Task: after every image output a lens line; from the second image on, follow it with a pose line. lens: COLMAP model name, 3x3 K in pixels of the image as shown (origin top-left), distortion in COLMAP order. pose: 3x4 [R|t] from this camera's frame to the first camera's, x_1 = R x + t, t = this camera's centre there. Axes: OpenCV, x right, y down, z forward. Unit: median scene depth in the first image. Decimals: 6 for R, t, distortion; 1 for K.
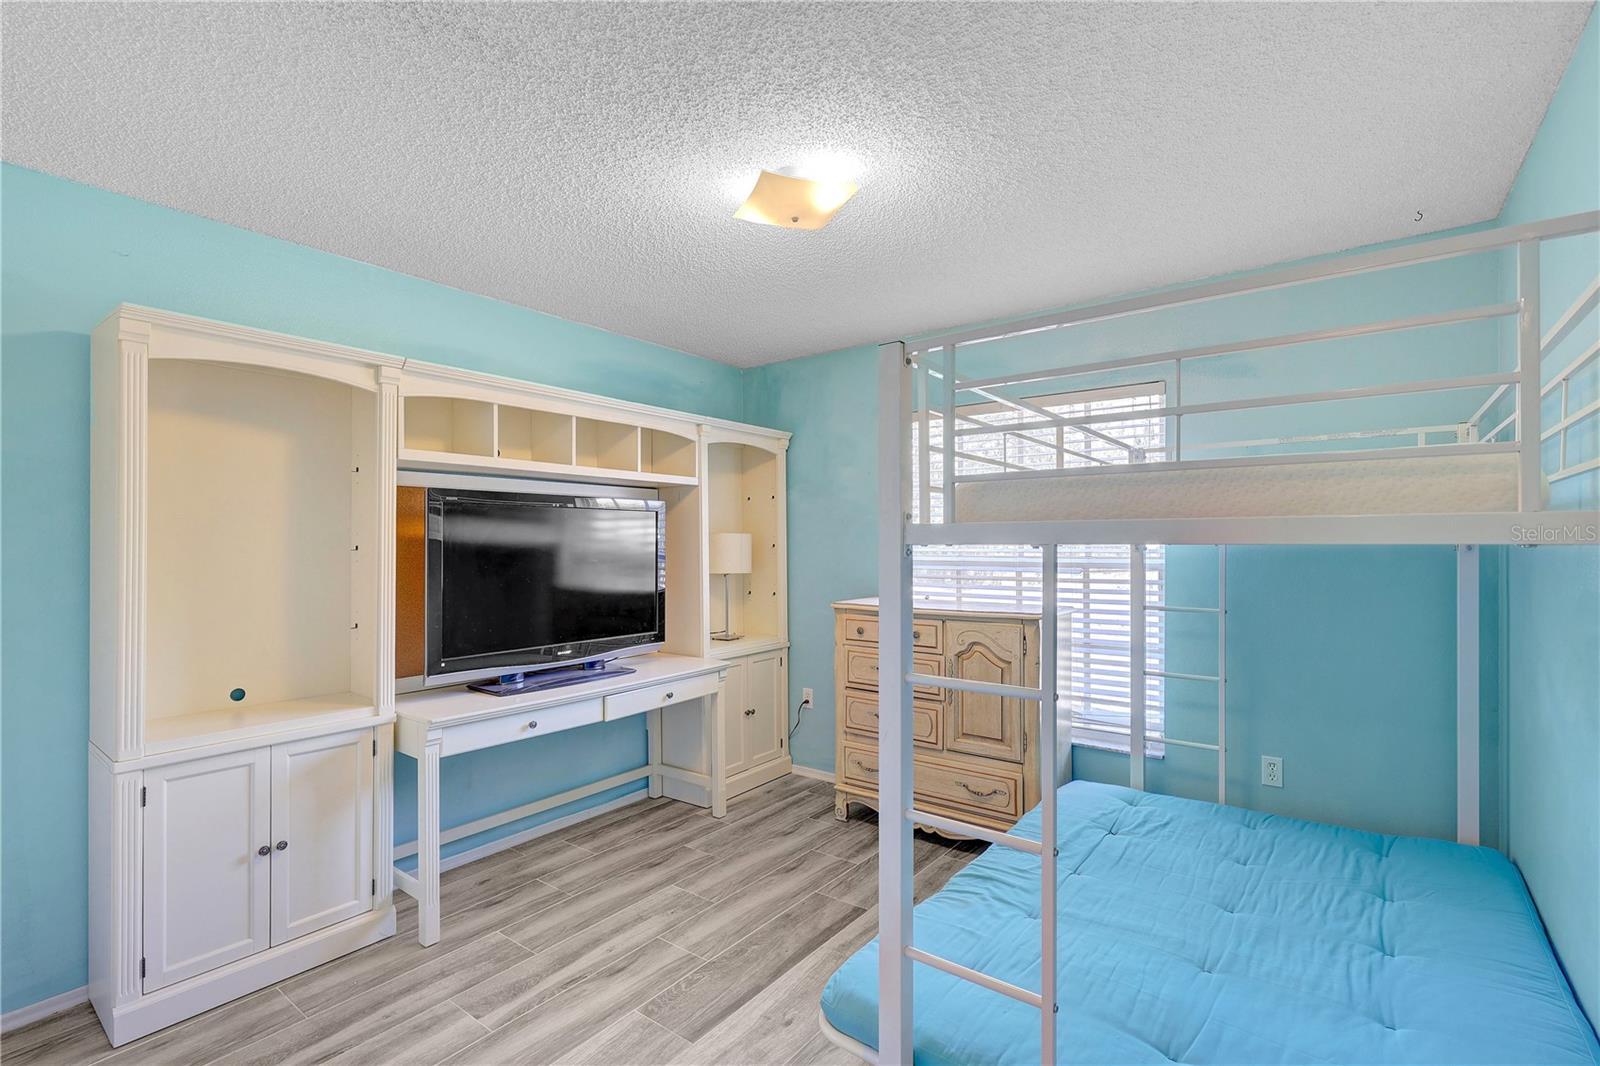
lens RADIAL K [[728.8, 0, 808.7], [0, 728.8, 538.4], [0, 0, 1]] dist [-0.001903, 0.003732]
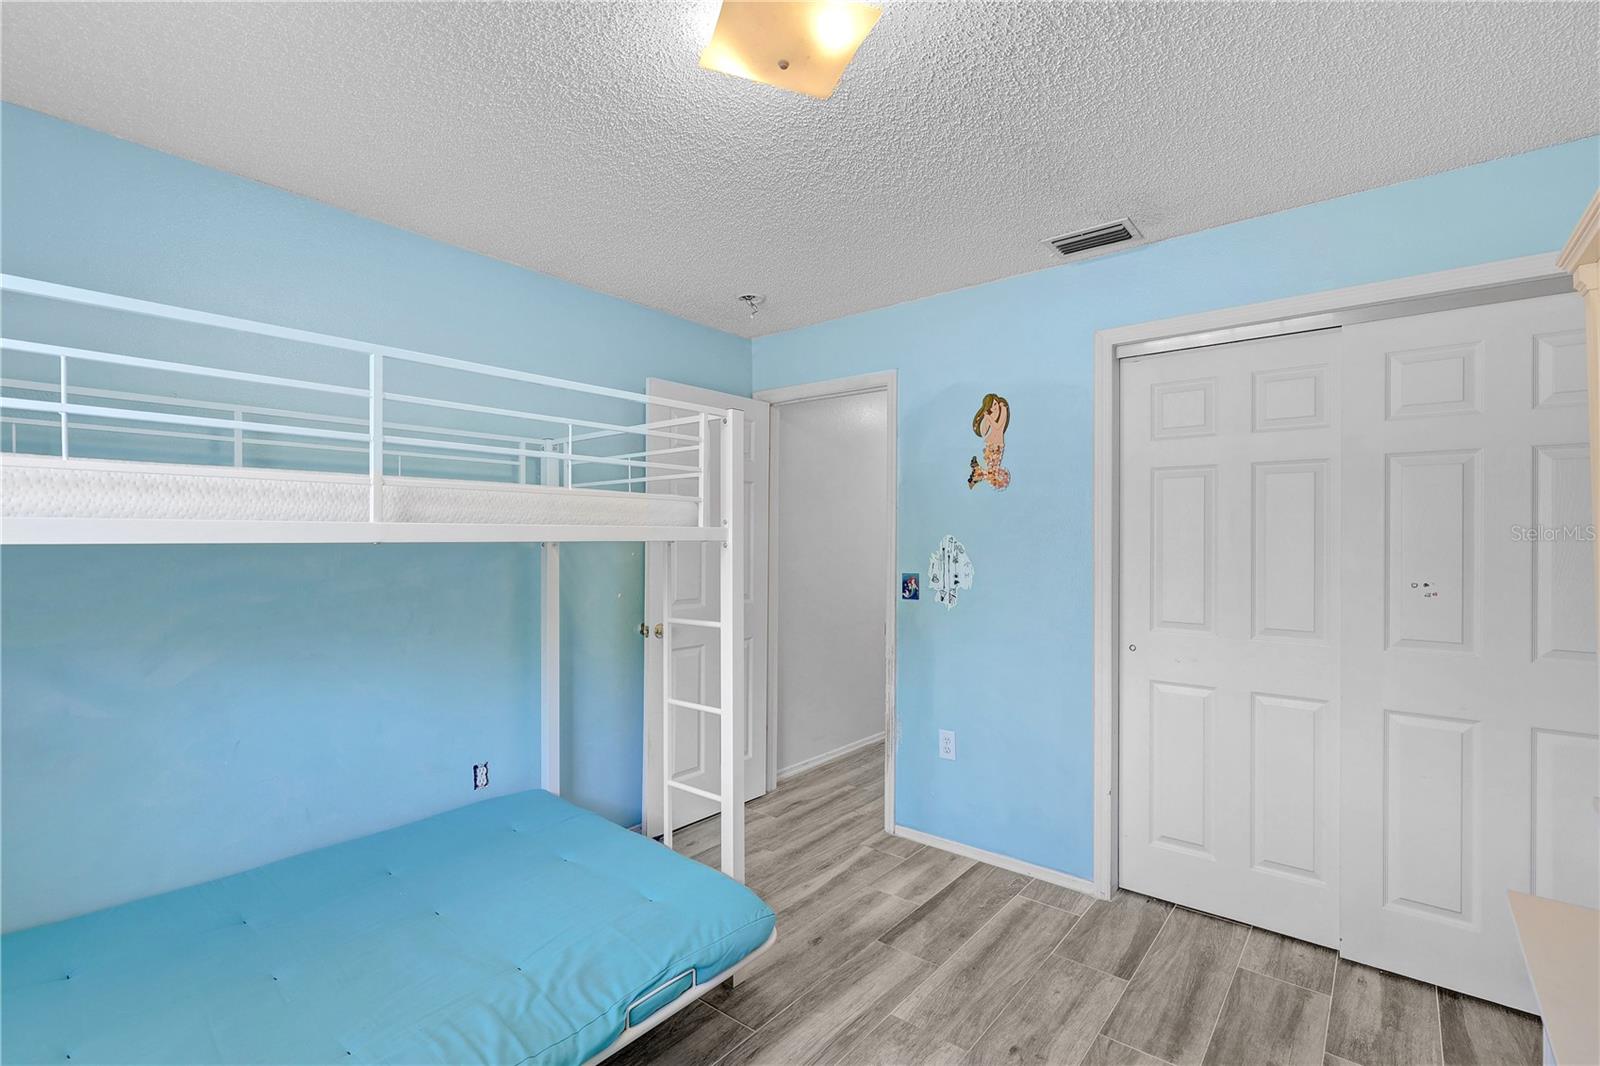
lens RADIAL K [[728.8, 0, 802.6], [0, 728.8, 542.9], [0, 0, 1]] dist [-0.001903, 0.003732]
pose [[-0.998975, 0.002028, 0.045209, 0.223553], [0.001751, 0.999980, -0.006158, 0.012574], [-0.045221, -0.006073, -0.998959, 1.478502]]
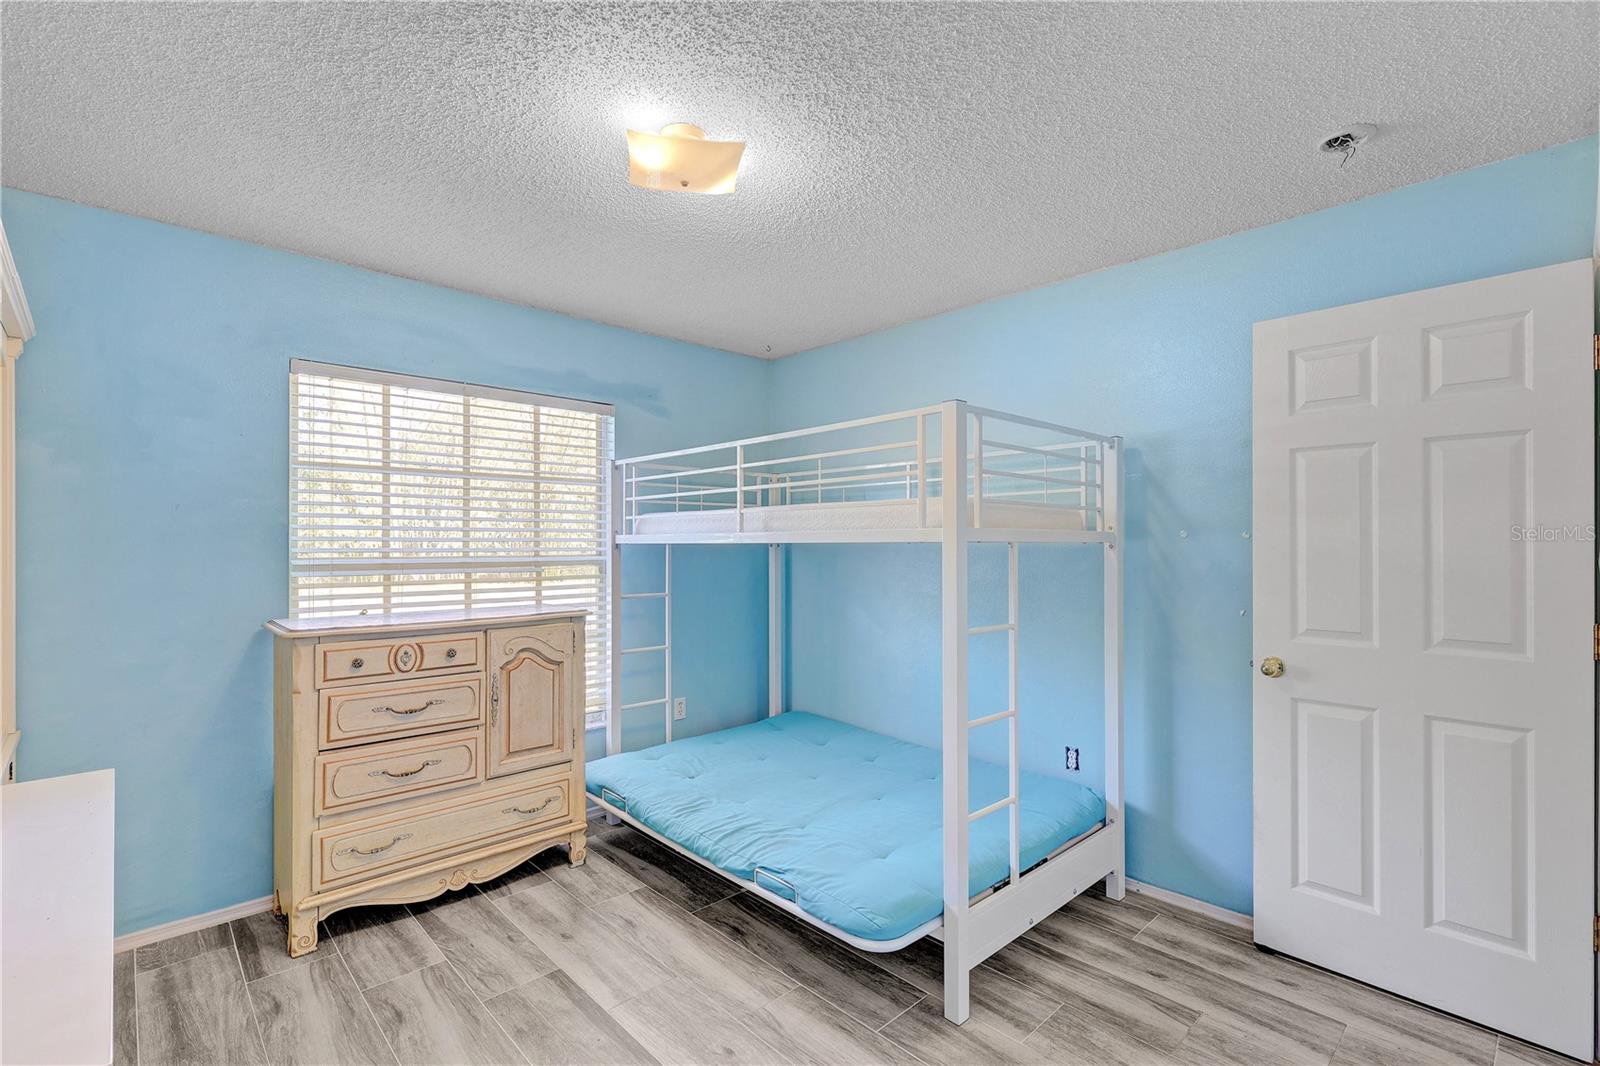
lens RADIAL K [[728.8, 0, 810.2], [0, 728.8, 536.5], [0, 0, 1]] dist [-0.001903, 0.003732]
pose [[0.166684, 0.010536, 0.985954, -0.609741], [-0.006236, 0.999934, -0.009632, 0.006867], [-0.985991, -0.004543, 0.166739, 0.481586]]
